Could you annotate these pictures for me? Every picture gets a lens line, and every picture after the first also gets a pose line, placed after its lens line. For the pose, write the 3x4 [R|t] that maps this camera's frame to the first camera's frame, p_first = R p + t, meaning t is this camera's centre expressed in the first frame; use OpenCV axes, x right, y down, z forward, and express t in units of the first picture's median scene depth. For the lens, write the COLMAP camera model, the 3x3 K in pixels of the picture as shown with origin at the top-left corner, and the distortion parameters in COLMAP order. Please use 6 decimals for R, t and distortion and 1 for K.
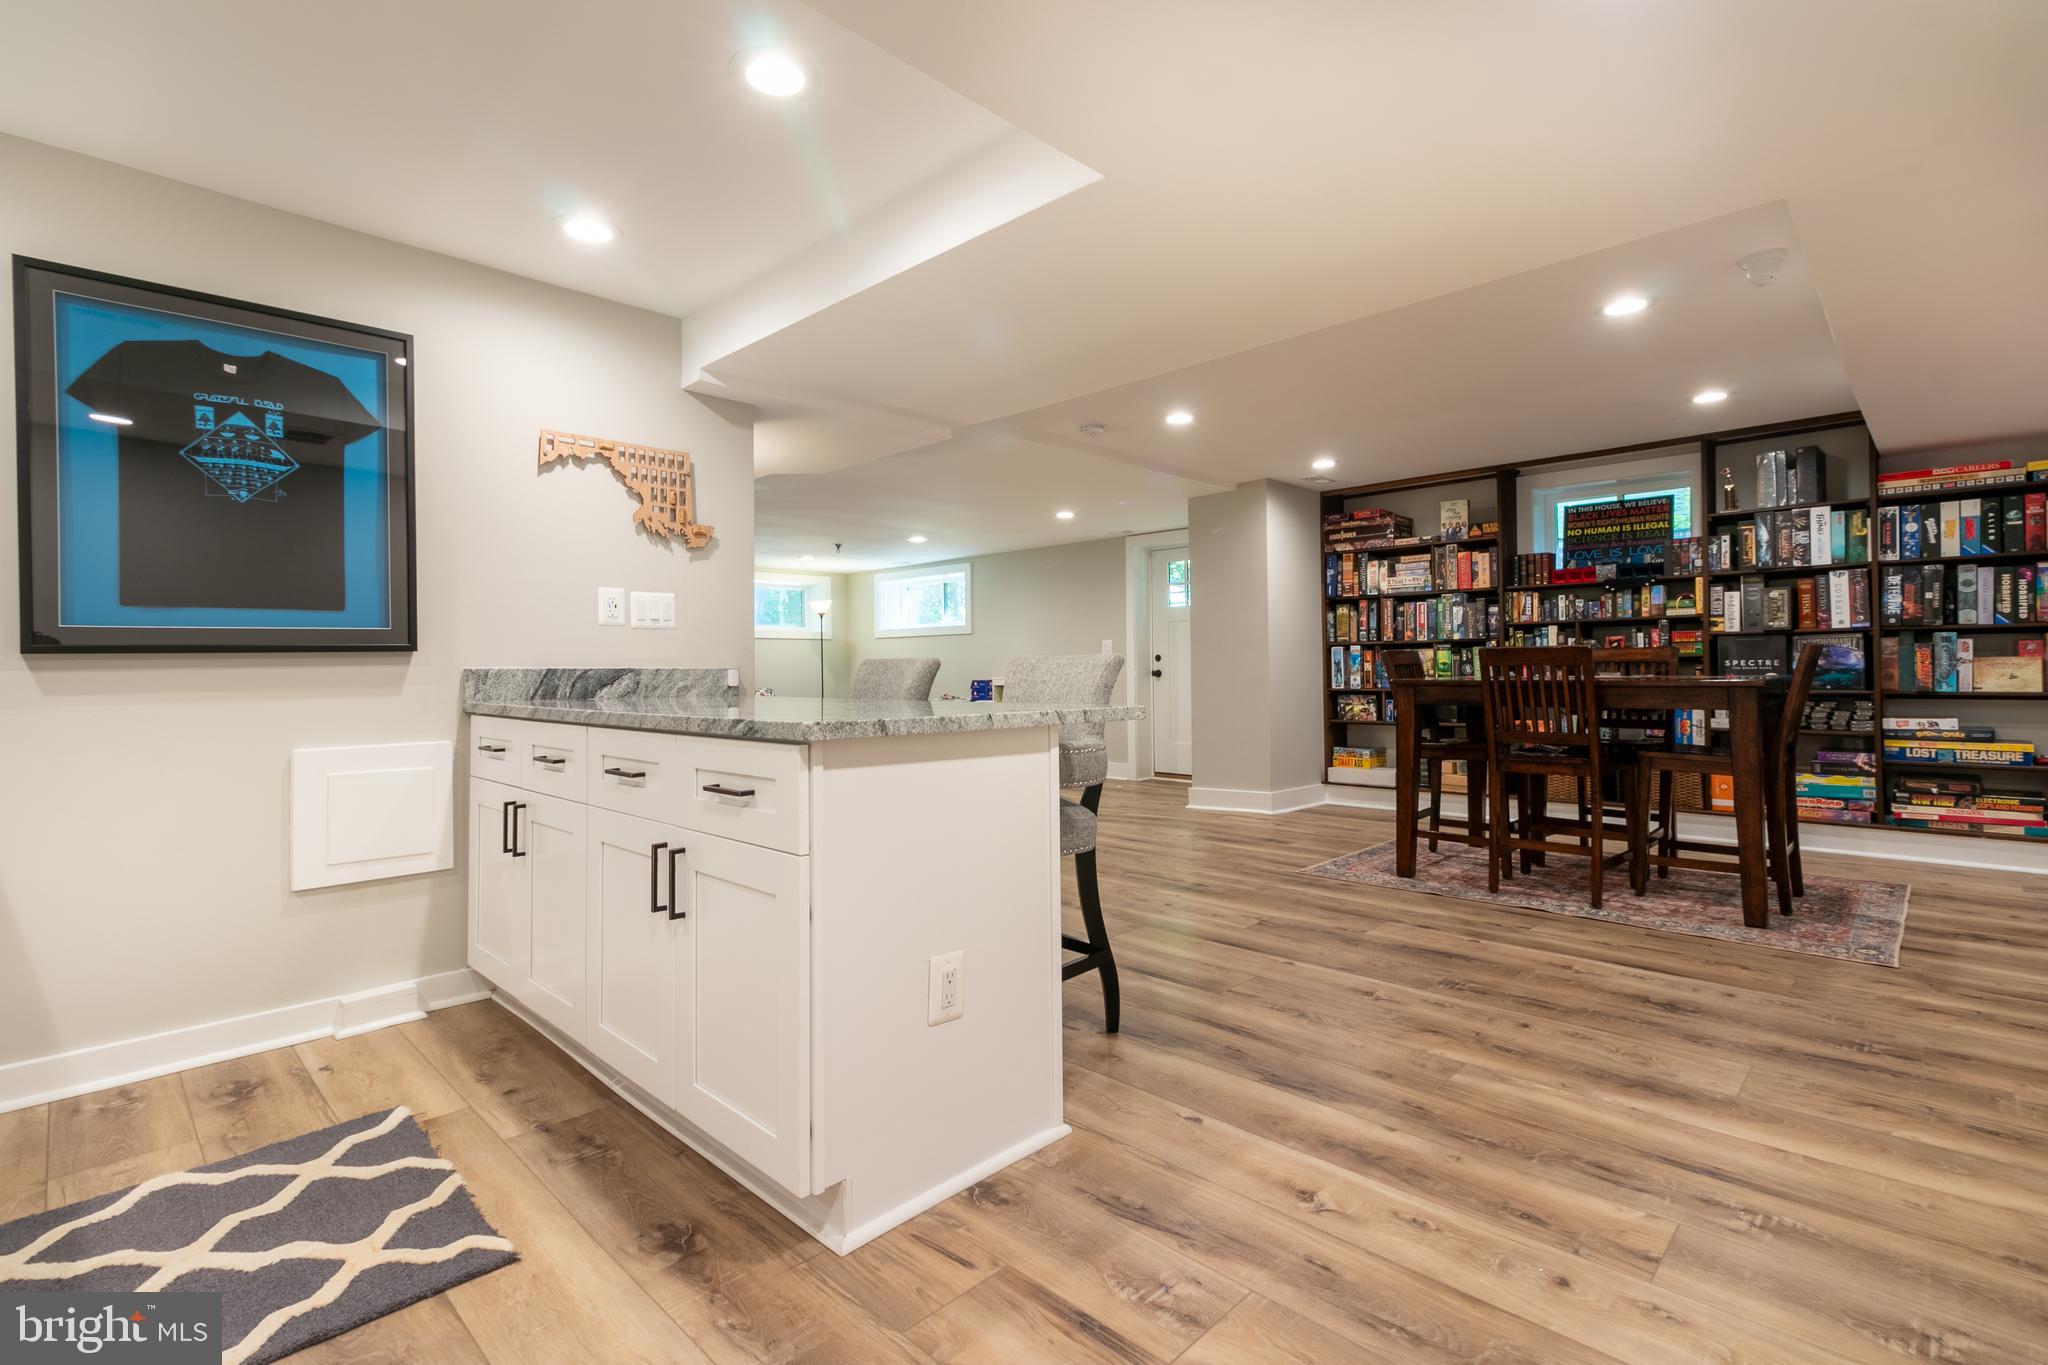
lens RADIAL K [[945.4, 0, 1017.6], [0, 945.4, 660.2], [0, 0, 1]] dist [0.001837, 0.001007]
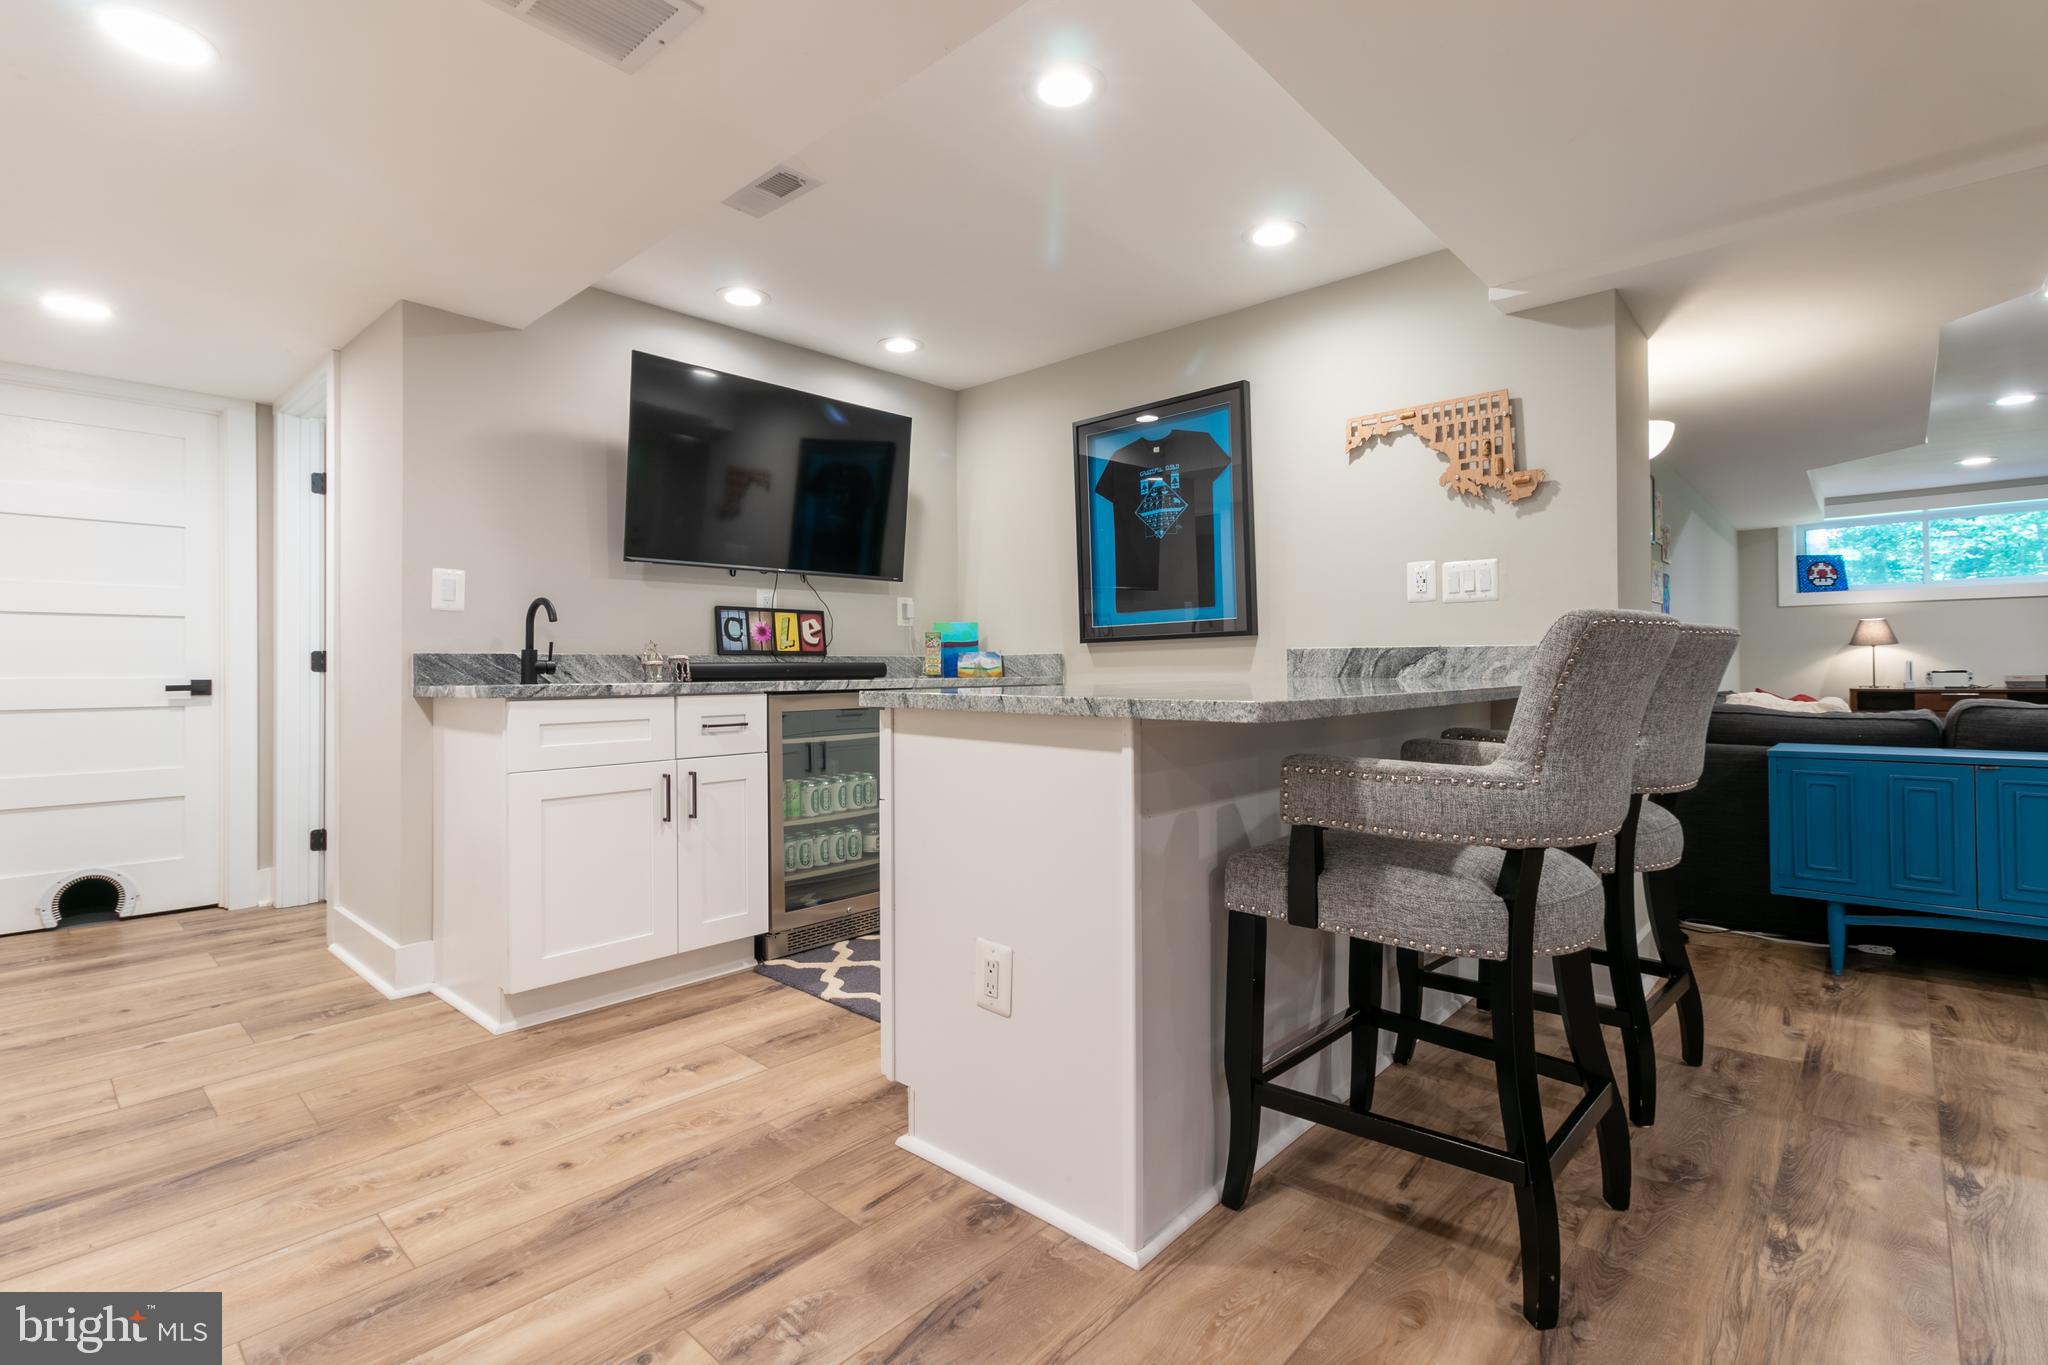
lens RADIAL K [[945.4, 0, 1017.6], [0, 945.4, 660.2], [0, 0, 1]] dist [0.001837, 0.001007]
pose [[0.031861, 0.002038, -0.999490, 0.611213], [0.017715, 0.999840, 0.002604, 0.014799], [0.999335, -0.017789, 0.031820, 0.687845]]
